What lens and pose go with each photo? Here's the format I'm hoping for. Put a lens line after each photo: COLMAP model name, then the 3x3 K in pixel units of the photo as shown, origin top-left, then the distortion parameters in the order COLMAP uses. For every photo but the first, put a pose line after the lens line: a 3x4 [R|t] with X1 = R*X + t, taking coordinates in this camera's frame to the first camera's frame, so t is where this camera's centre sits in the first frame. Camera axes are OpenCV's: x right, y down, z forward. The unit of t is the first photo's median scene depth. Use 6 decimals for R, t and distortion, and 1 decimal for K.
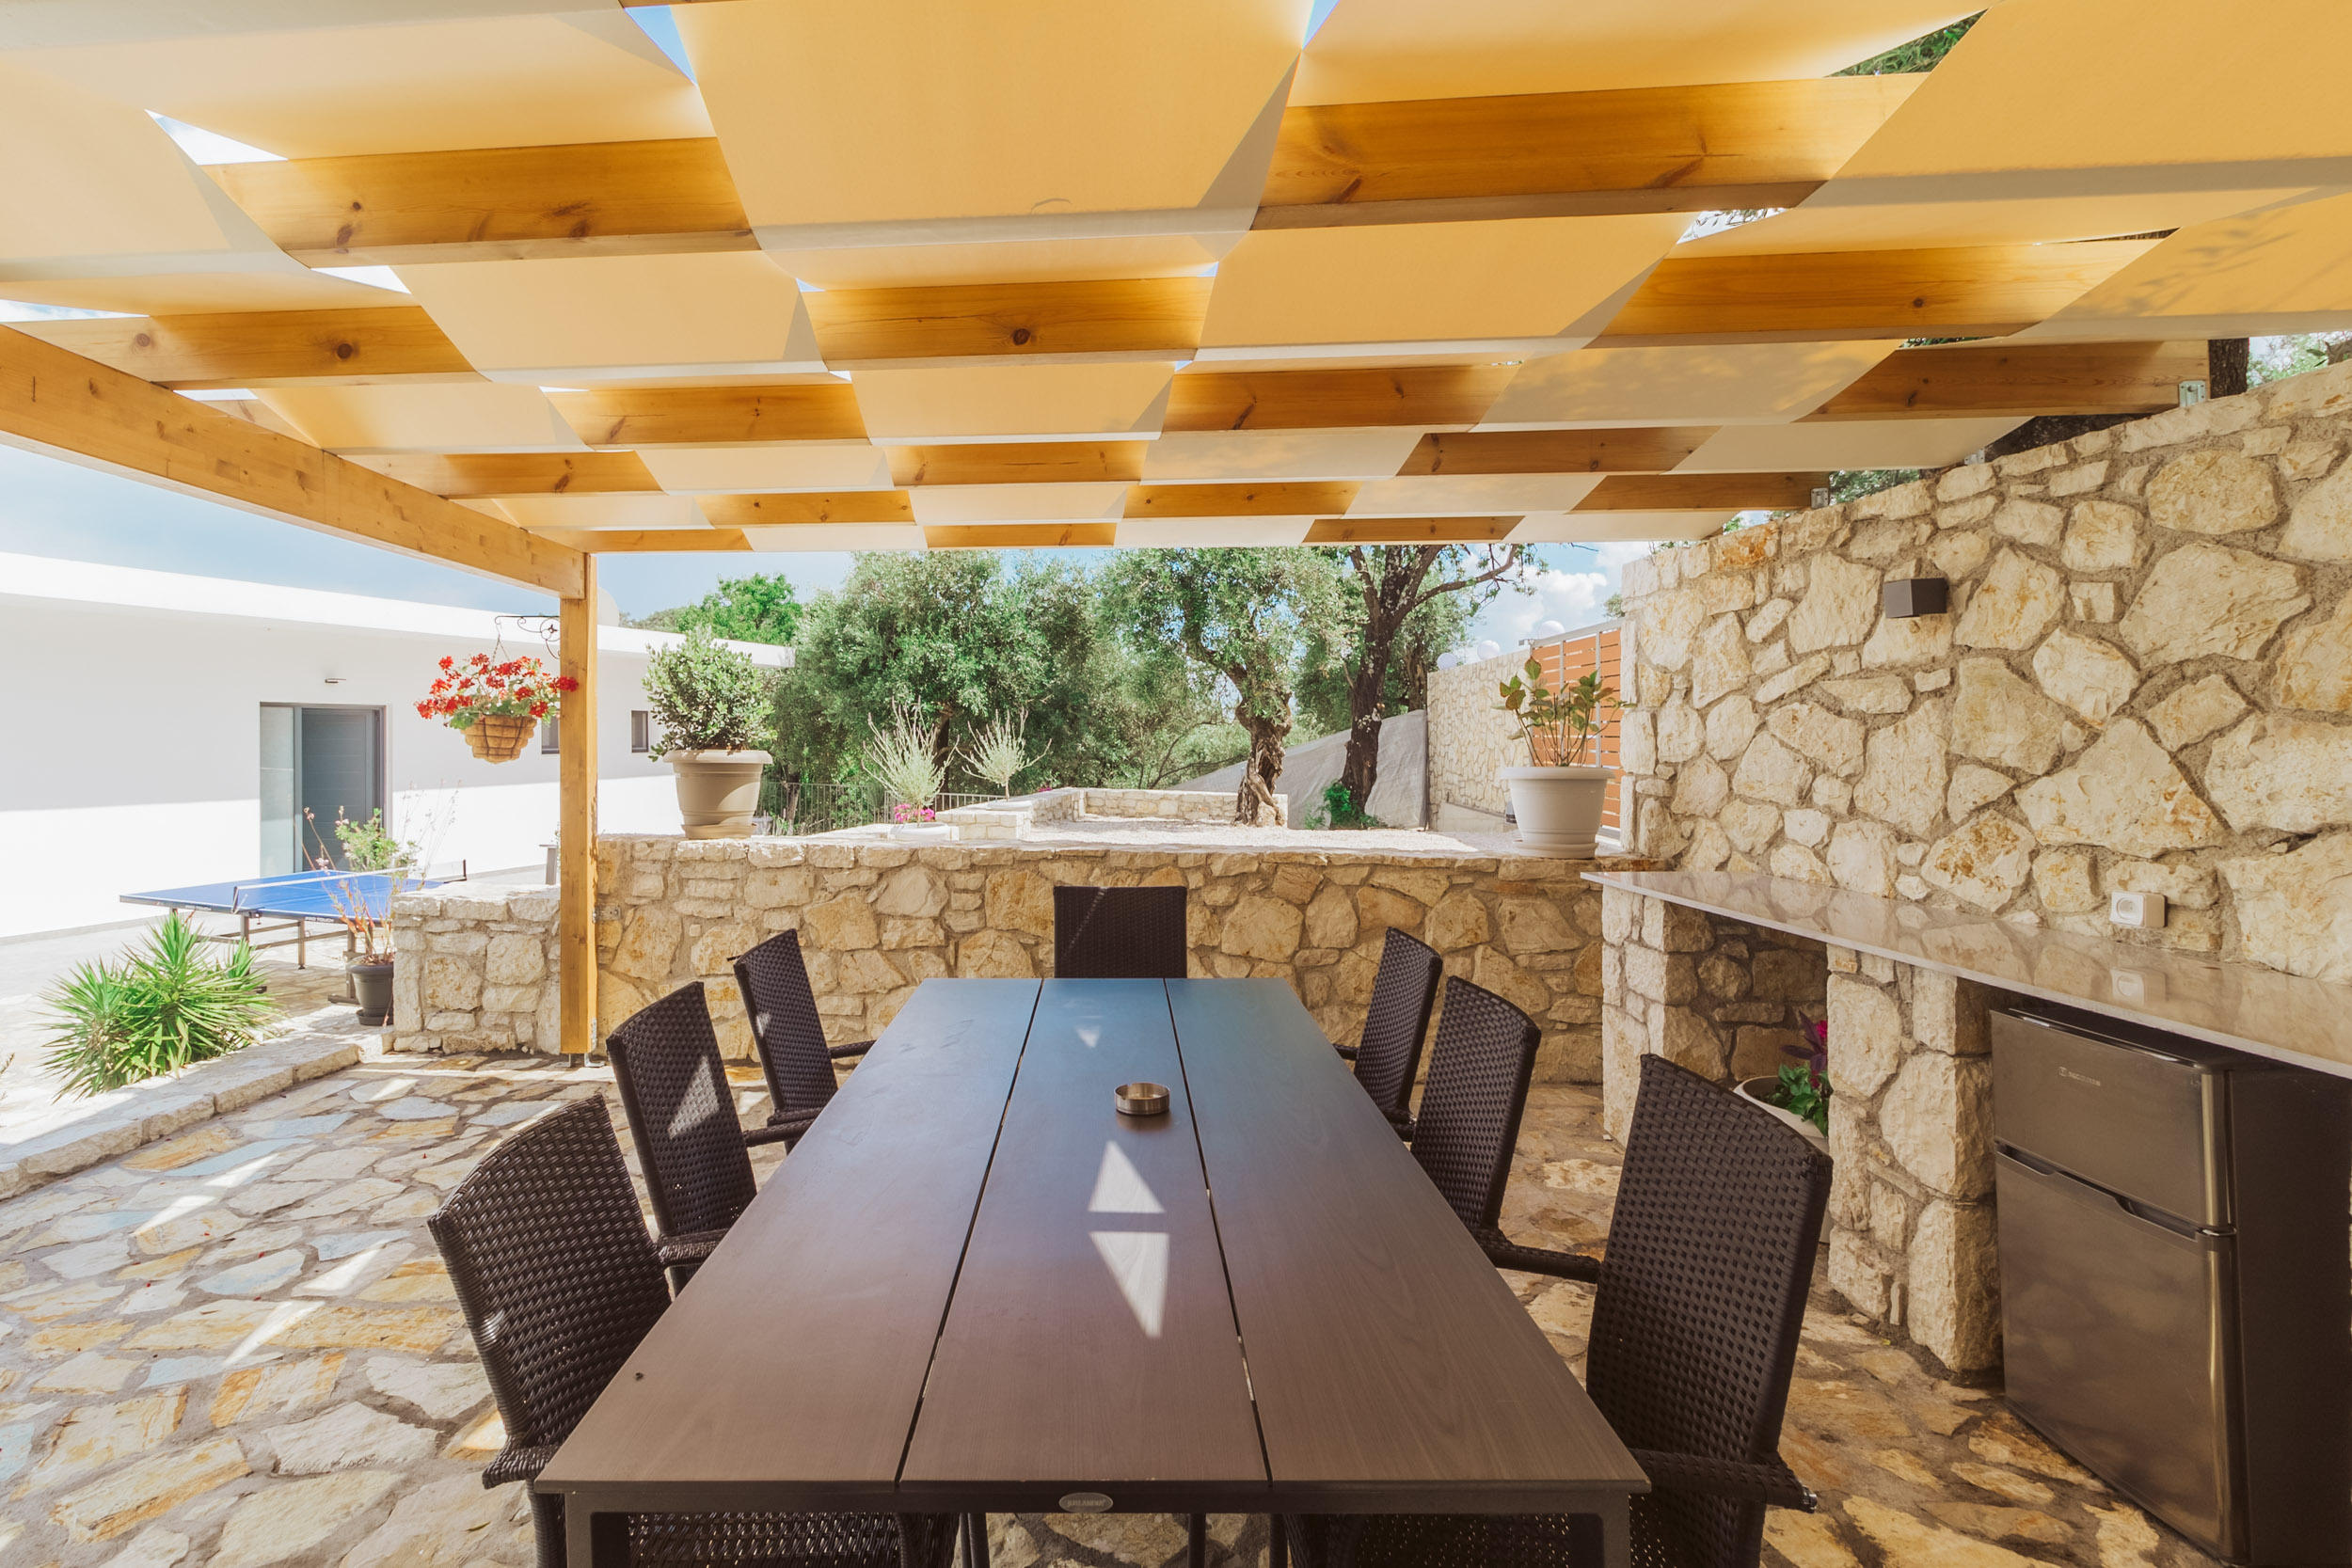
lens RADIAL K [[1117.6, 0, 1129.2], [0, 1117.6, 731.1], [0, 0, 1]] dist [0.000999, 0.000091]
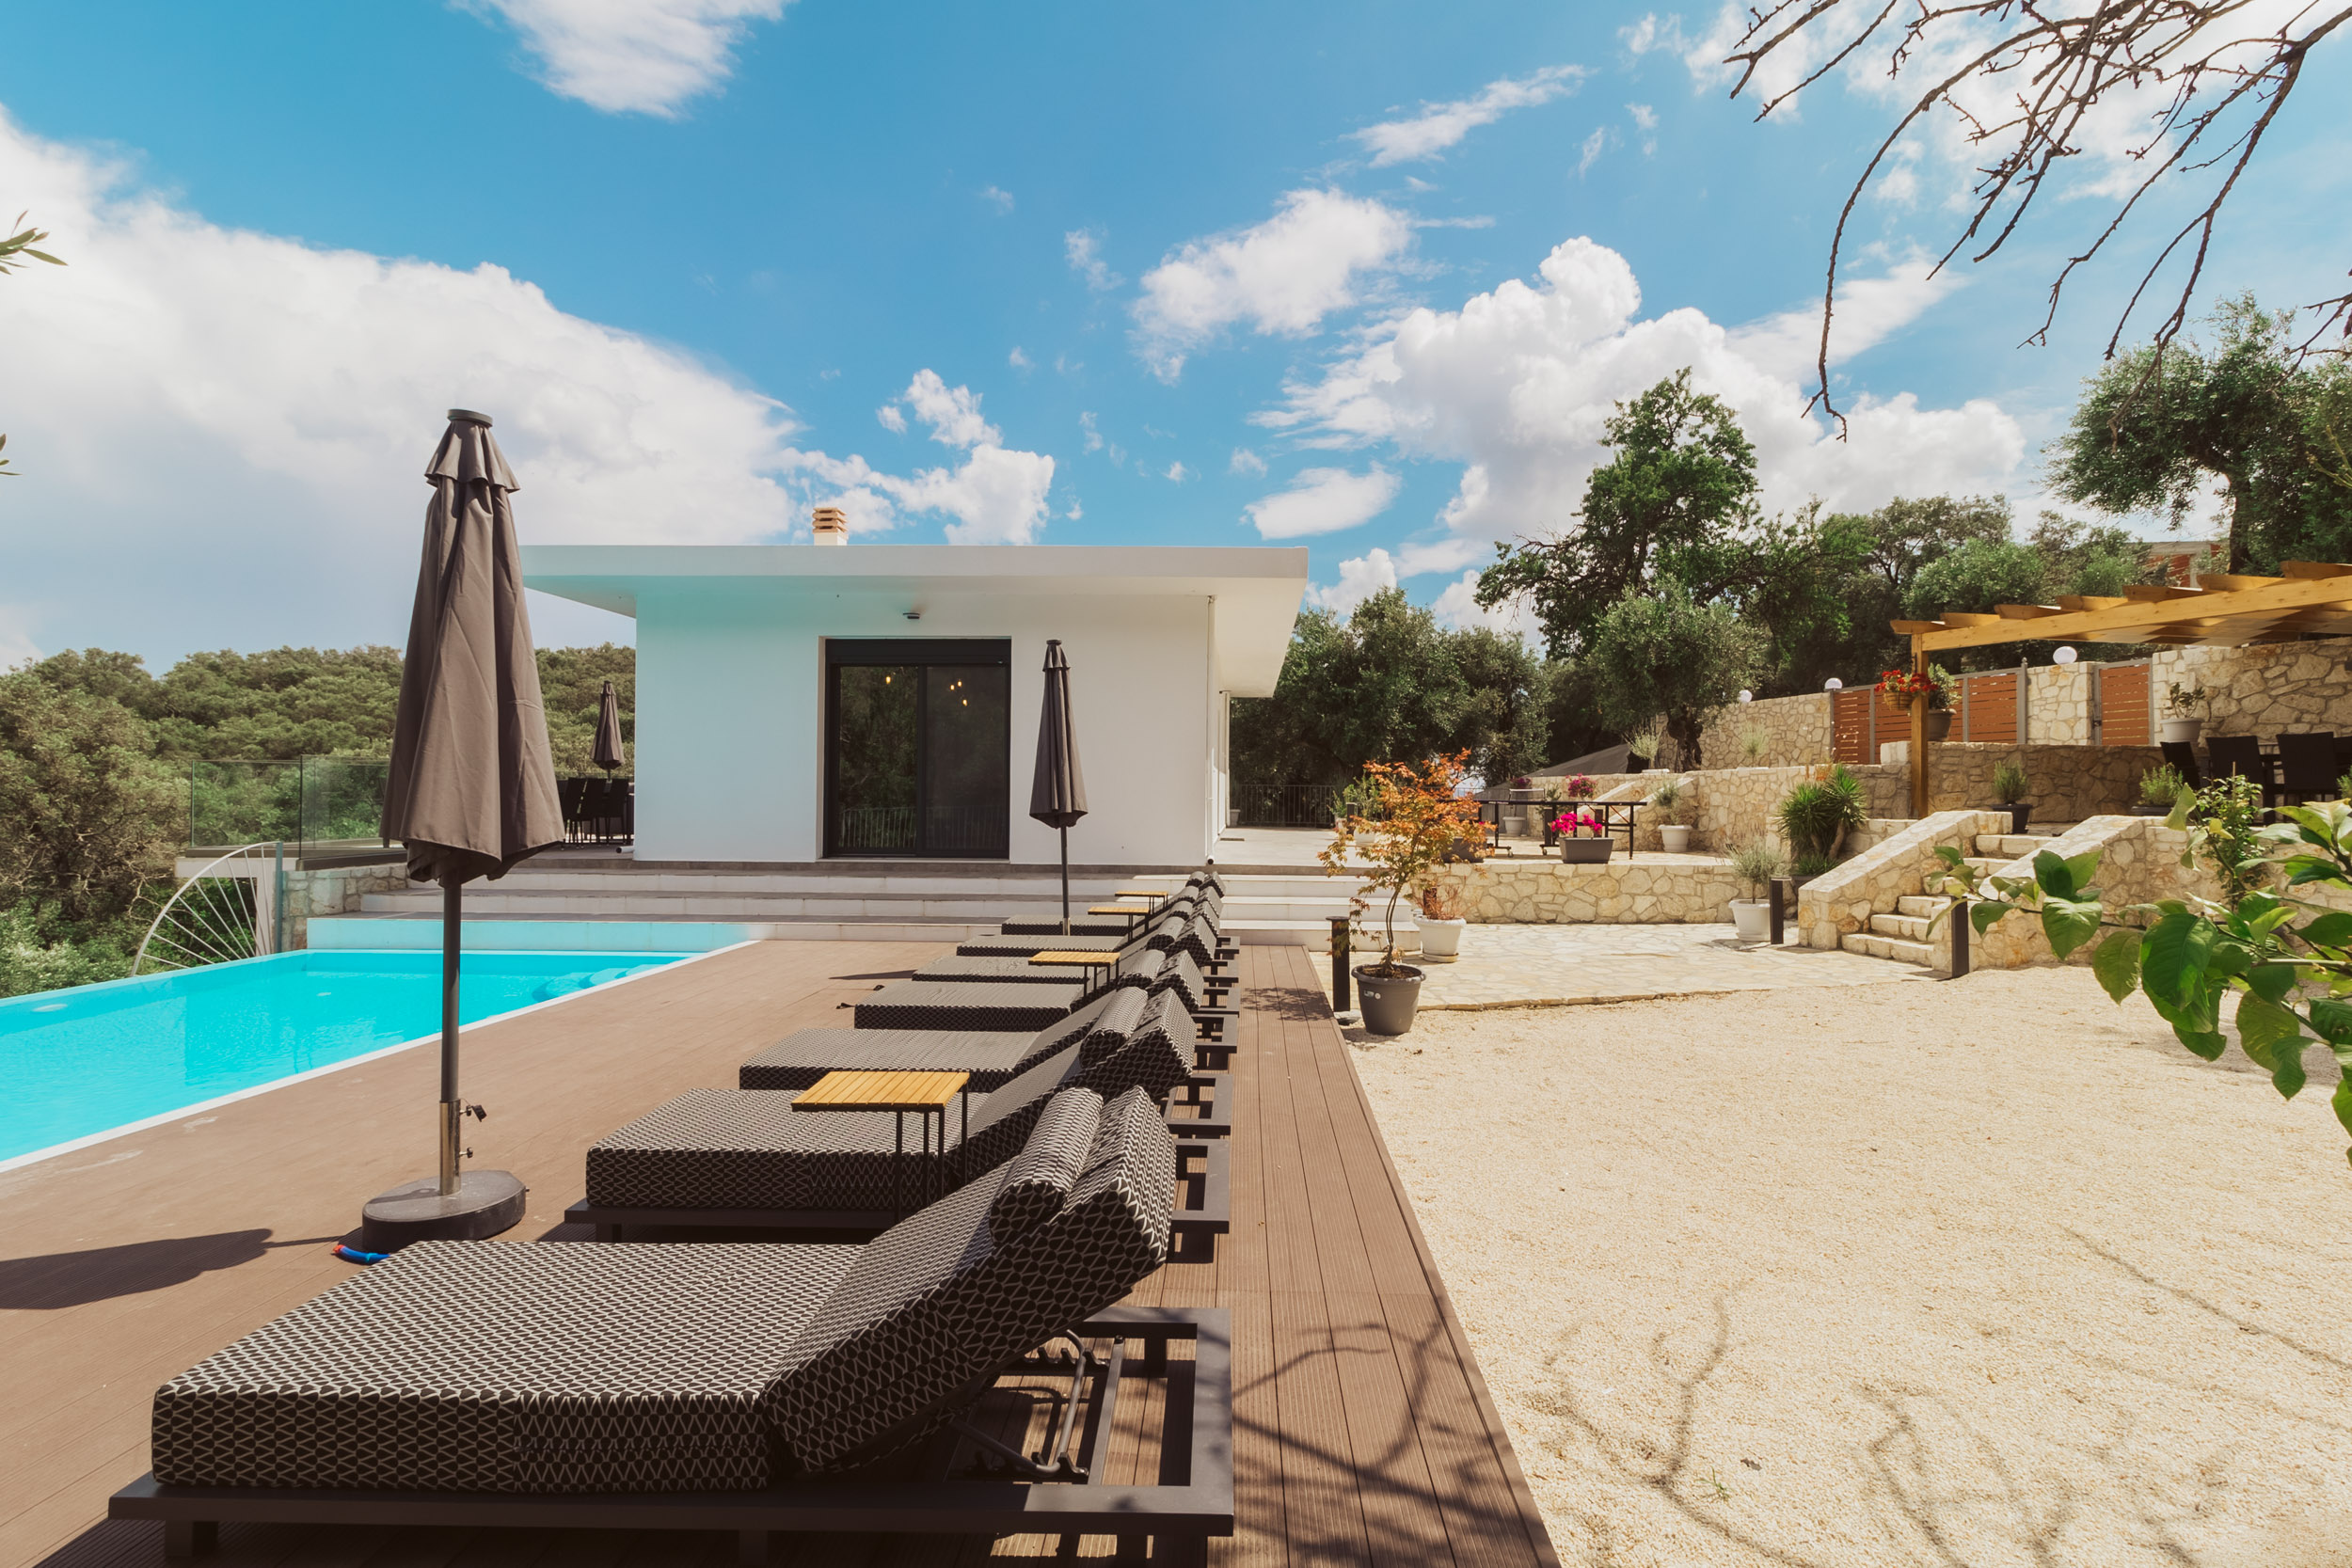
lens RADIAL K [[1117.9, 0, 1189.7], [0, 1117.9, 783.6], [0, 0, 1]] dist [-0.002678, 0.000905]
pose [[0.947648, 0.001643, 0.319314, -3.692457], [0.001797, 0.999944, -0.010477, 0.276014], [-0.319313, 0.010502, 0.947591, -1.198298]]
